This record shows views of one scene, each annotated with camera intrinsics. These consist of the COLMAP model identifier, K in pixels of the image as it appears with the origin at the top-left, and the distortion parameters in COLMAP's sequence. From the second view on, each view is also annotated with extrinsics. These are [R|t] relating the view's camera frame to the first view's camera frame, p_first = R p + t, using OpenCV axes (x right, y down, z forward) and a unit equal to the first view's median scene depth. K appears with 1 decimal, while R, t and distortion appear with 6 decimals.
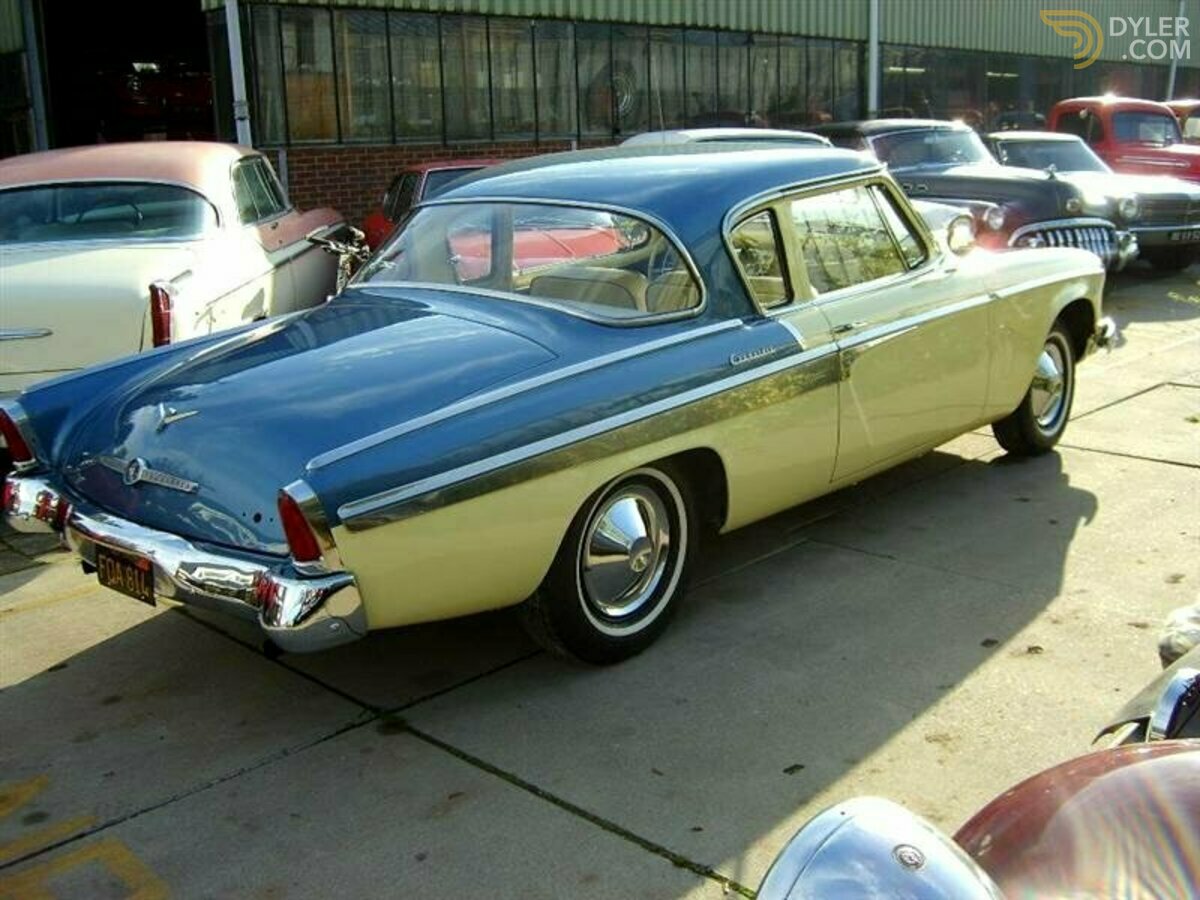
lens RADIAL K [[1260.8, 0, 600.0], [0, 1260.8, 450.0], [0, 0, 1]] dist [-0.132162, -0.005308]
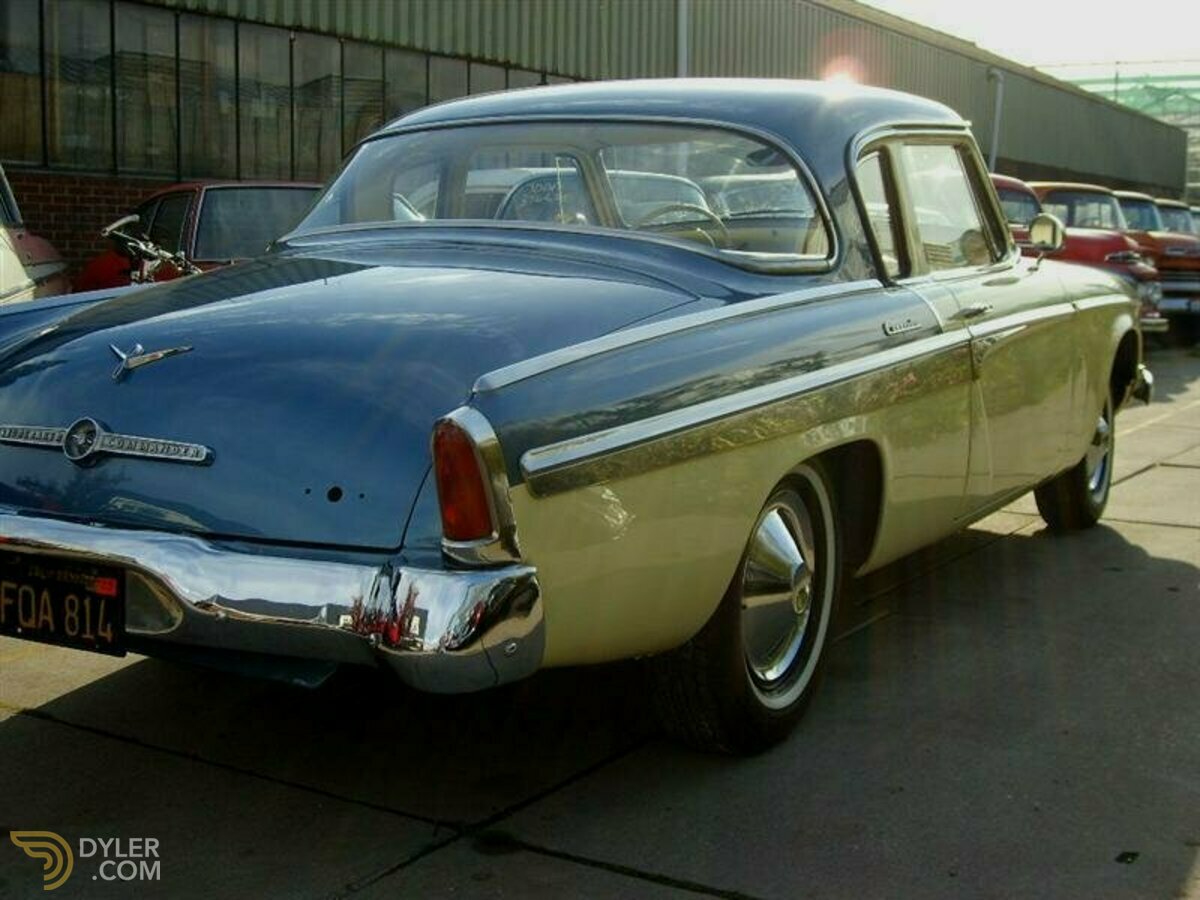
lens RADIAL K [[1567.7, 0, 600.0], [0, 1567.7, 450.0], [0, 0, 1]] dist [-0.136802, 0.109897]
pose [[0.975299, 0.008642, 0.220719, -0.231456], [0.017914, 0.992849, -0.118029, 0.092466], [-0.220161, 0.119067, 0.968169, 0.155895]]
